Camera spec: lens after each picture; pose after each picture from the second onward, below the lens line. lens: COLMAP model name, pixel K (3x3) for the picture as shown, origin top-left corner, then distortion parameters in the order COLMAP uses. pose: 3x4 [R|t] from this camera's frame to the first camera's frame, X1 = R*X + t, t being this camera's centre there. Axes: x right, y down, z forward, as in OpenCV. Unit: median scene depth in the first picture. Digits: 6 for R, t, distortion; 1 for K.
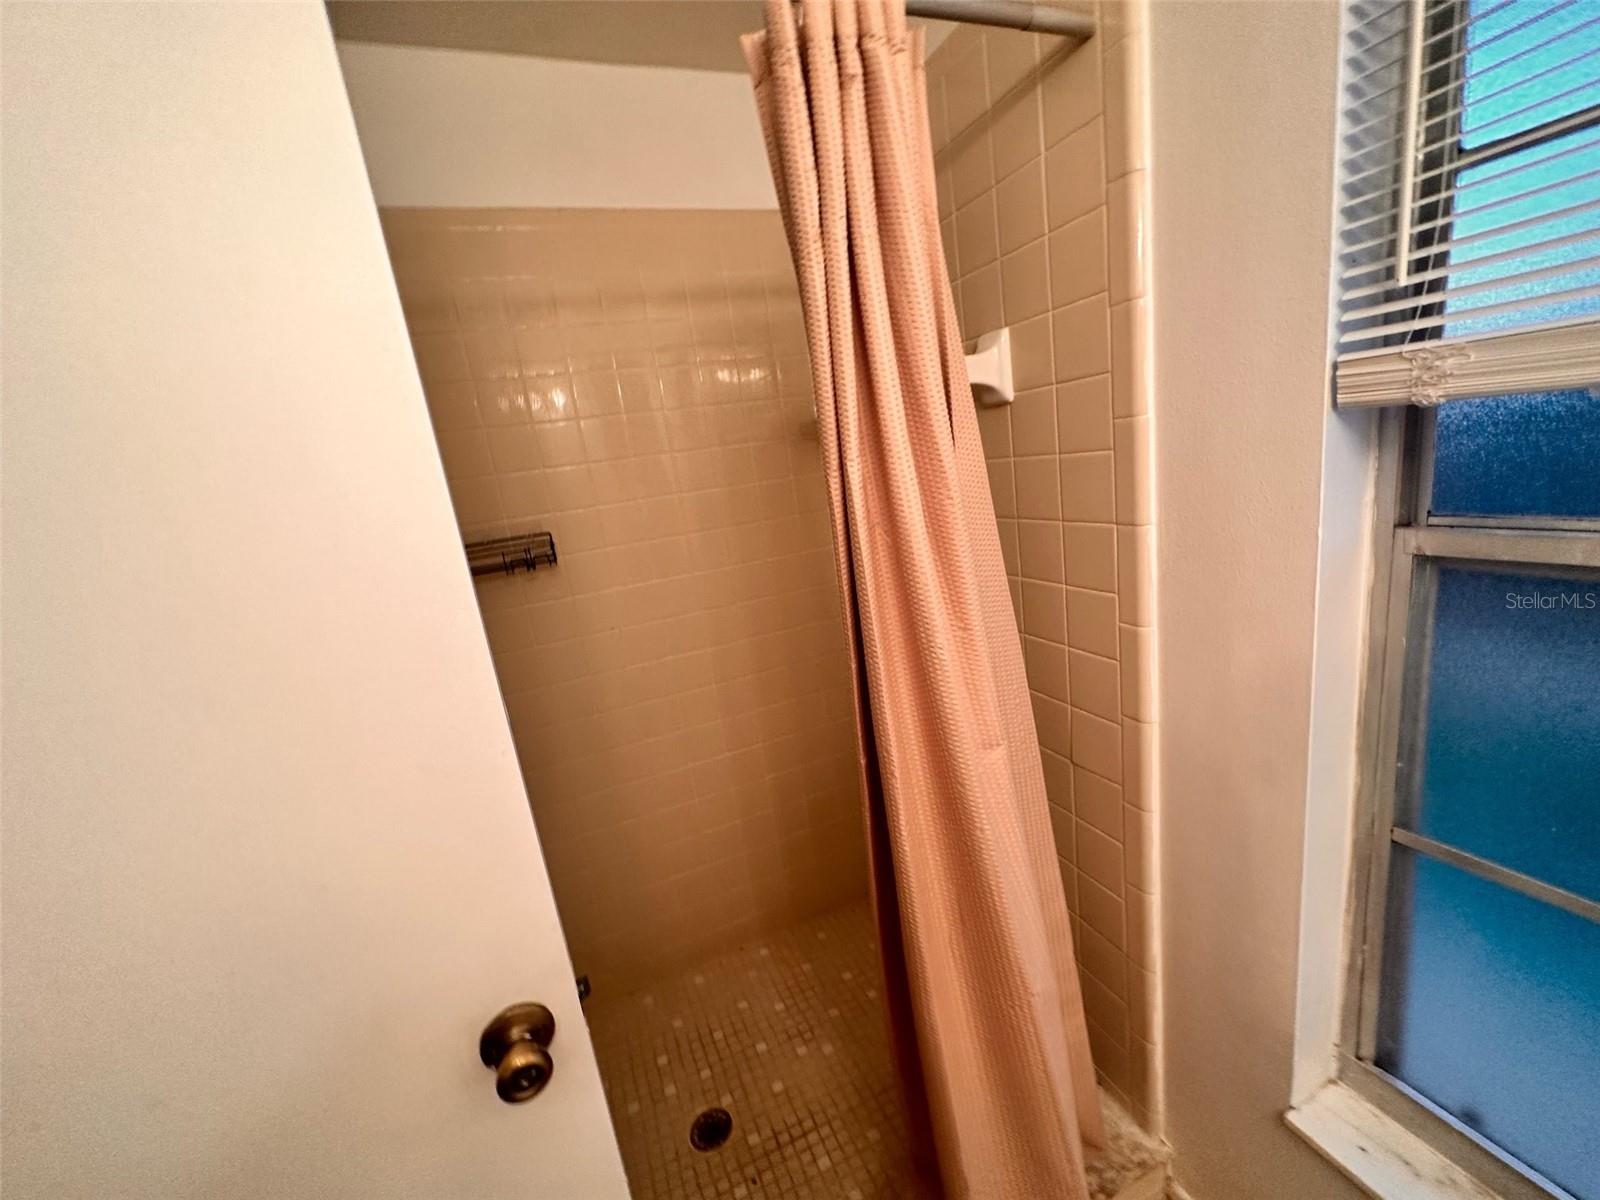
lens RADIAL K [[637.4, 0, 798.9], [0, 637.4, 605.8], [0, 0, 1]] dist [-0.002959, 0.000164]
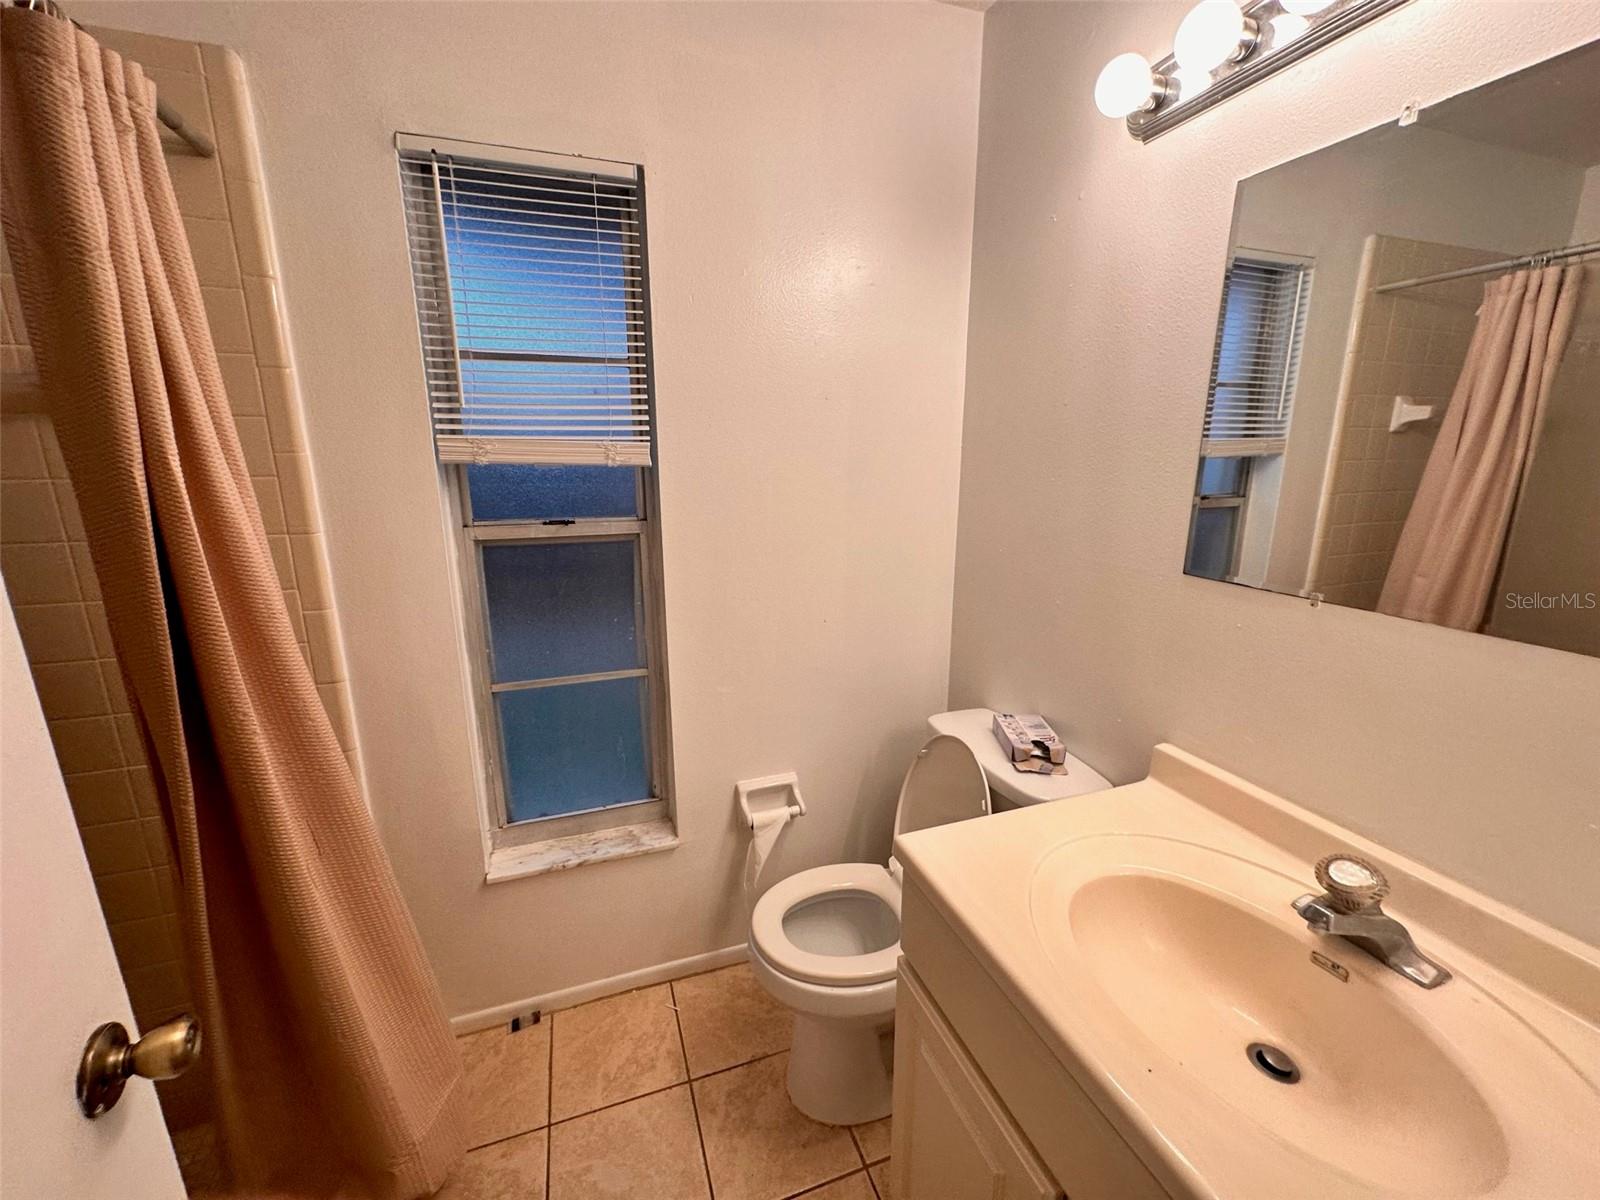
lens RADIAL K [[637.4, 0, 797.4], [0, 637.4, 599.1], [0, 0, 1]] dist [-0.002959, 0.000164]
pose [[0.037109, -0.088859, 0.995353, -0.993560], [0.220012, 0.972325, 0.078600, 0.164779], [-0.974791, 0.216073, 0.055632, -0.059452]]
